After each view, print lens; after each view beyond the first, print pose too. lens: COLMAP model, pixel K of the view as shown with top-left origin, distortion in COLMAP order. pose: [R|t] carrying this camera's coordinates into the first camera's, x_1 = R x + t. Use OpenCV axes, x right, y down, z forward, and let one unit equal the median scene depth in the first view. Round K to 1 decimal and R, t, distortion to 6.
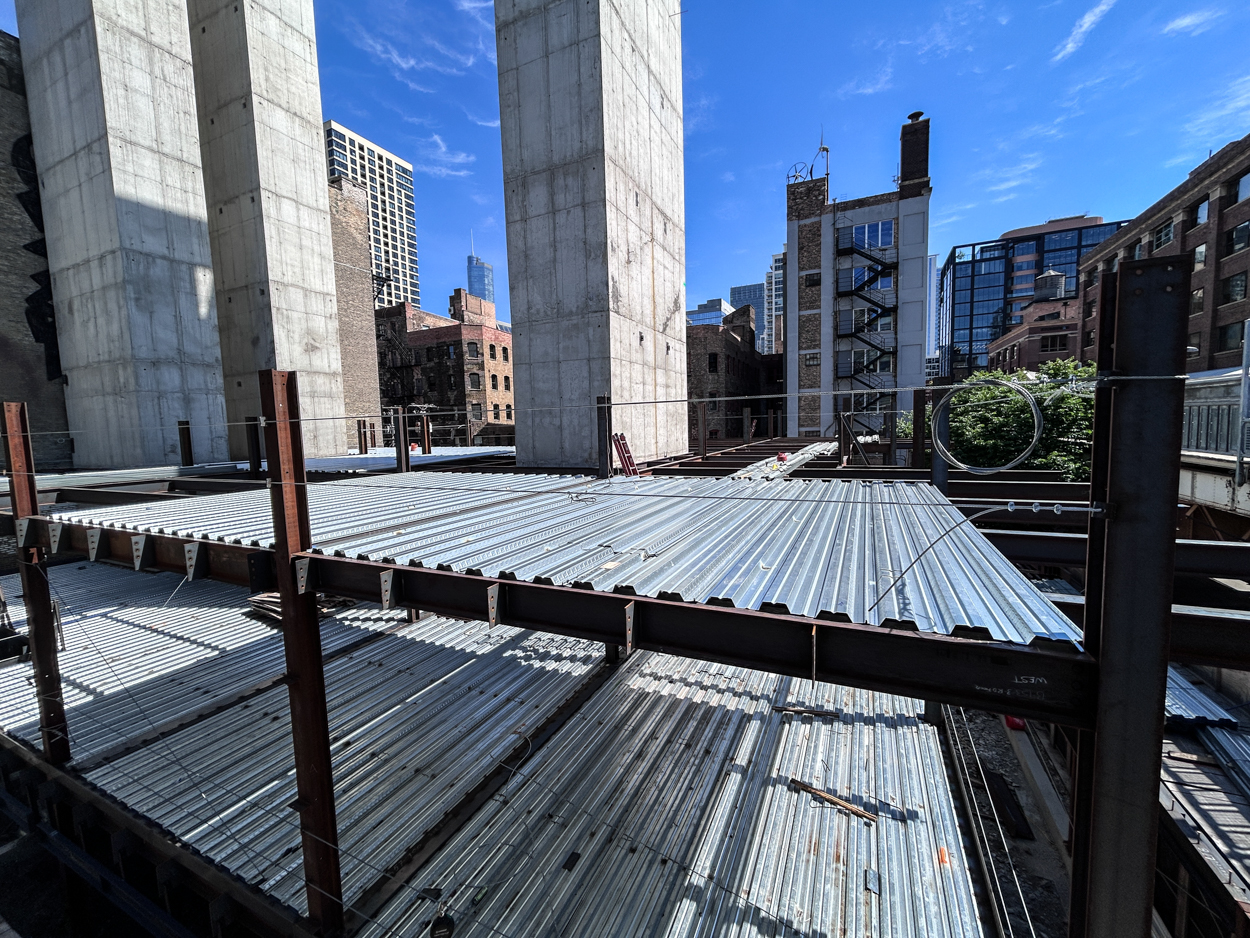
lens RADIAL K [[508.3, 0, 631.0], [0, 508.3, 466.3], [0, 0, 1]] dist [0.002150, -0.001171]
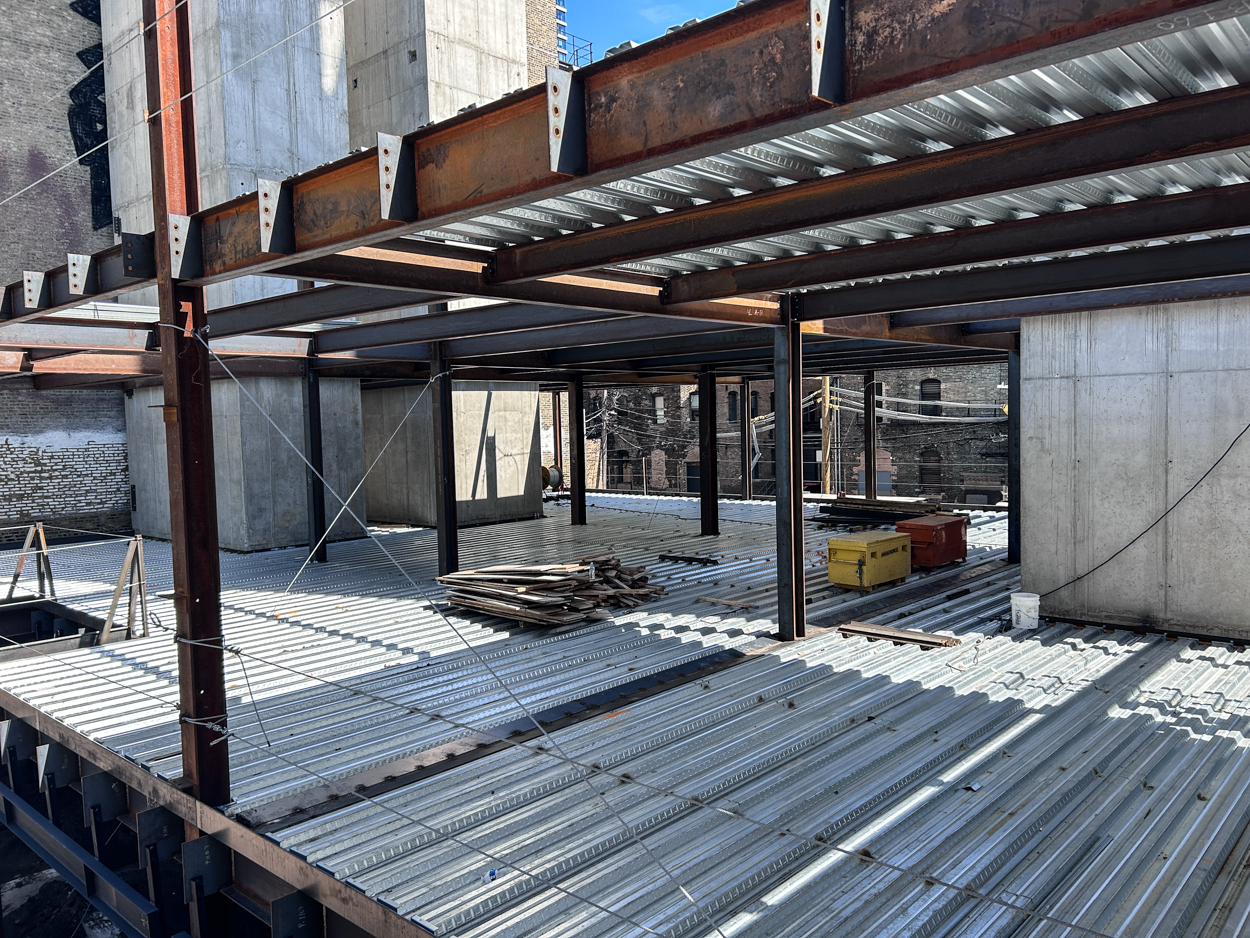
lens RADIAL K [[930.0, 0, 628.3], [0, 930.0, 475.9], [0, 0, 1]] dist [0.041105, -0.032589]
pose [[0.958622, 0.018299, -0.284092, -0.243484], [-0.026028, 0.999386, -0.023454, 0.135653], [0.283488, 0.029878, 0.958510, 0.141183]]
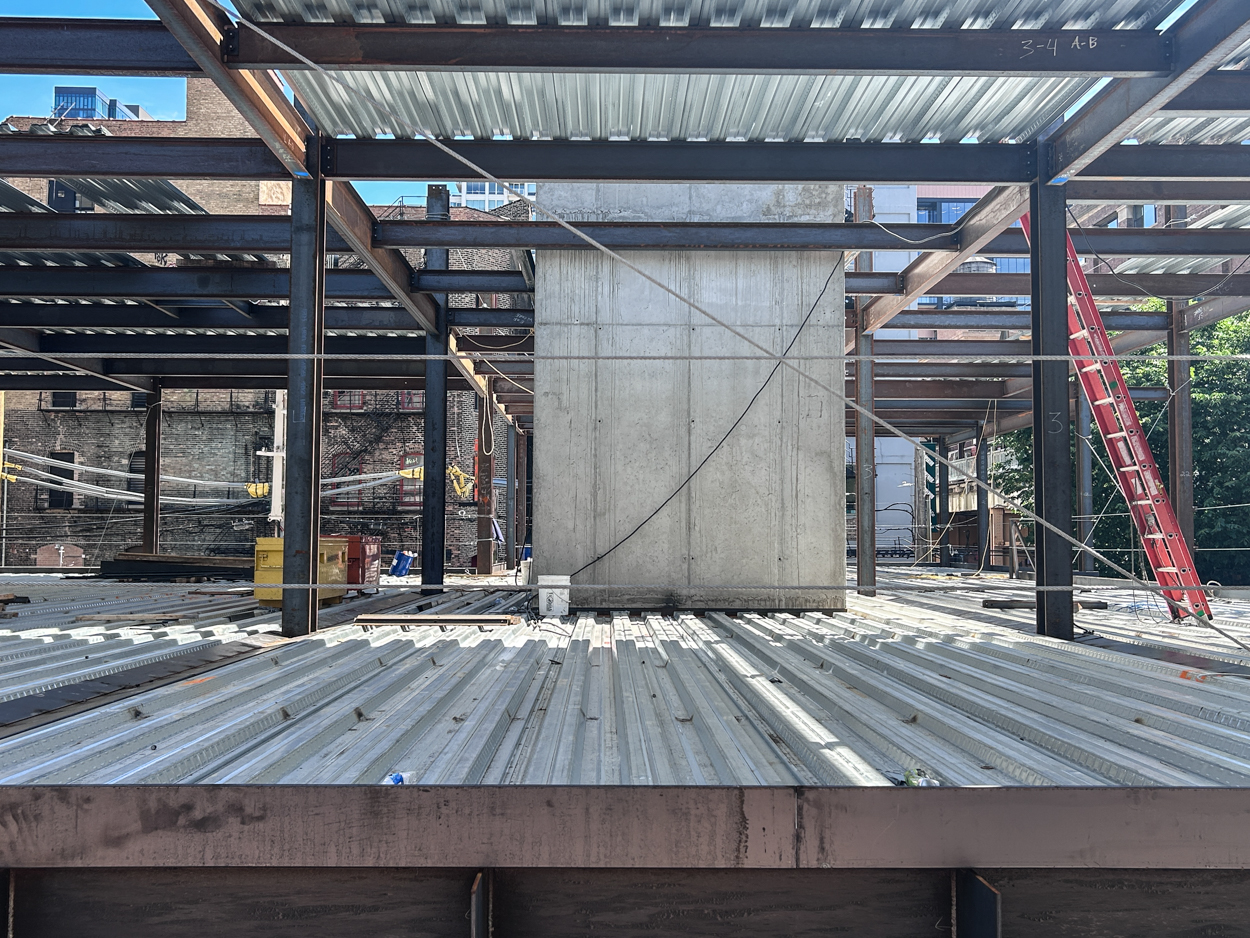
lens RADIAL K [[1186.5, 0, 621.8], [0, 1186.5, 461.8], [0, 0, 1]] dist [0.009397, 0.000000]
pose [[0.898028, 0.059792, 0.435856, -0.402374], [0.009556, 0.987836, -0.155203, 0.223990], [-0.439834, 0.143542, 0.886533, 0.210951]]
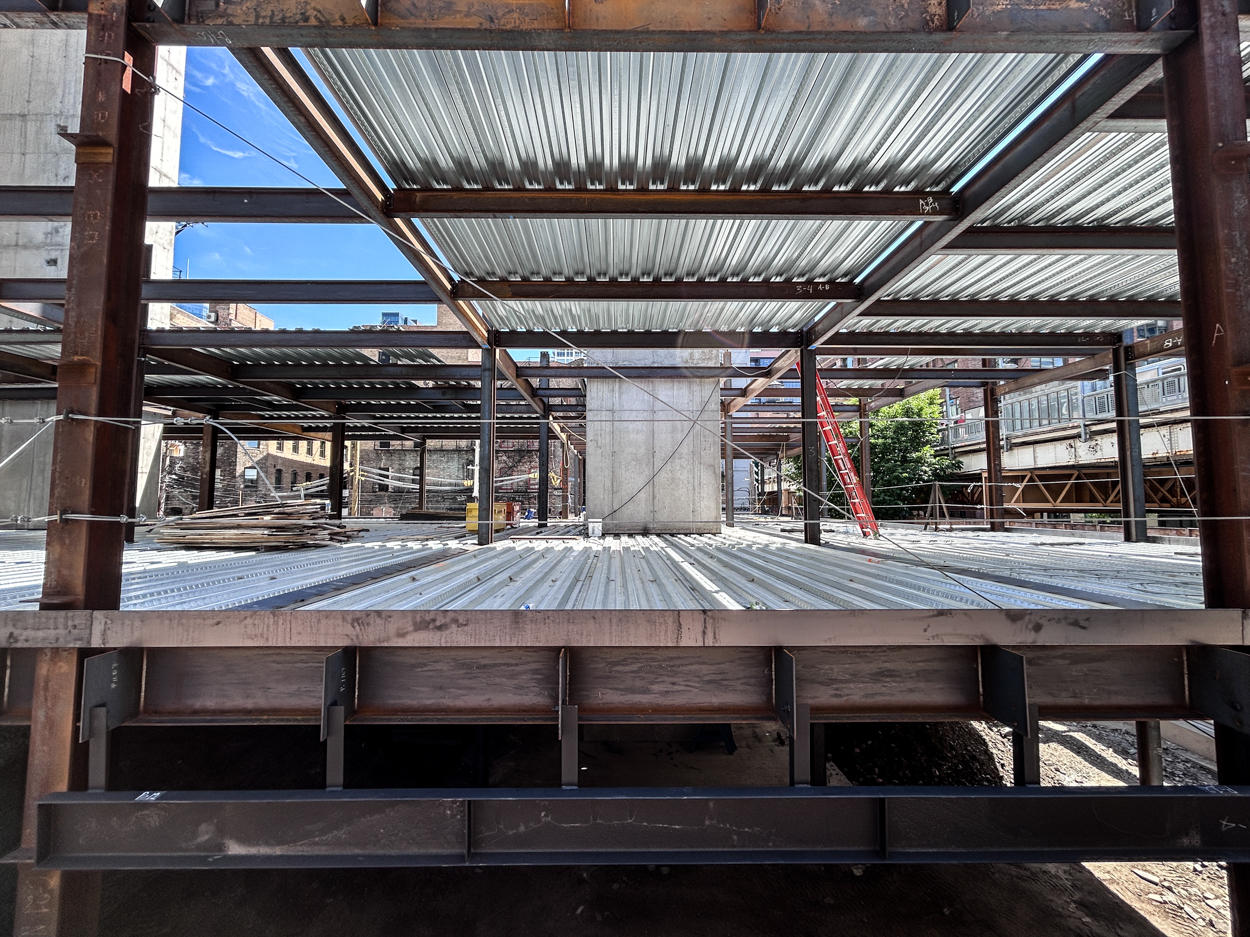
lens RADIAL K [[508.3, 0, 623.0], [0, 508.3, 469.0], [0, 0, 1]] dist [0.002150, -0.001171]
pose [[0.899011, 0.057836, 0.434089, -0.400609], [0.013135, 0.987234, -0.158735, 0.224440], [-0.437728, 0.148406, 0.886775, 0.215490]]
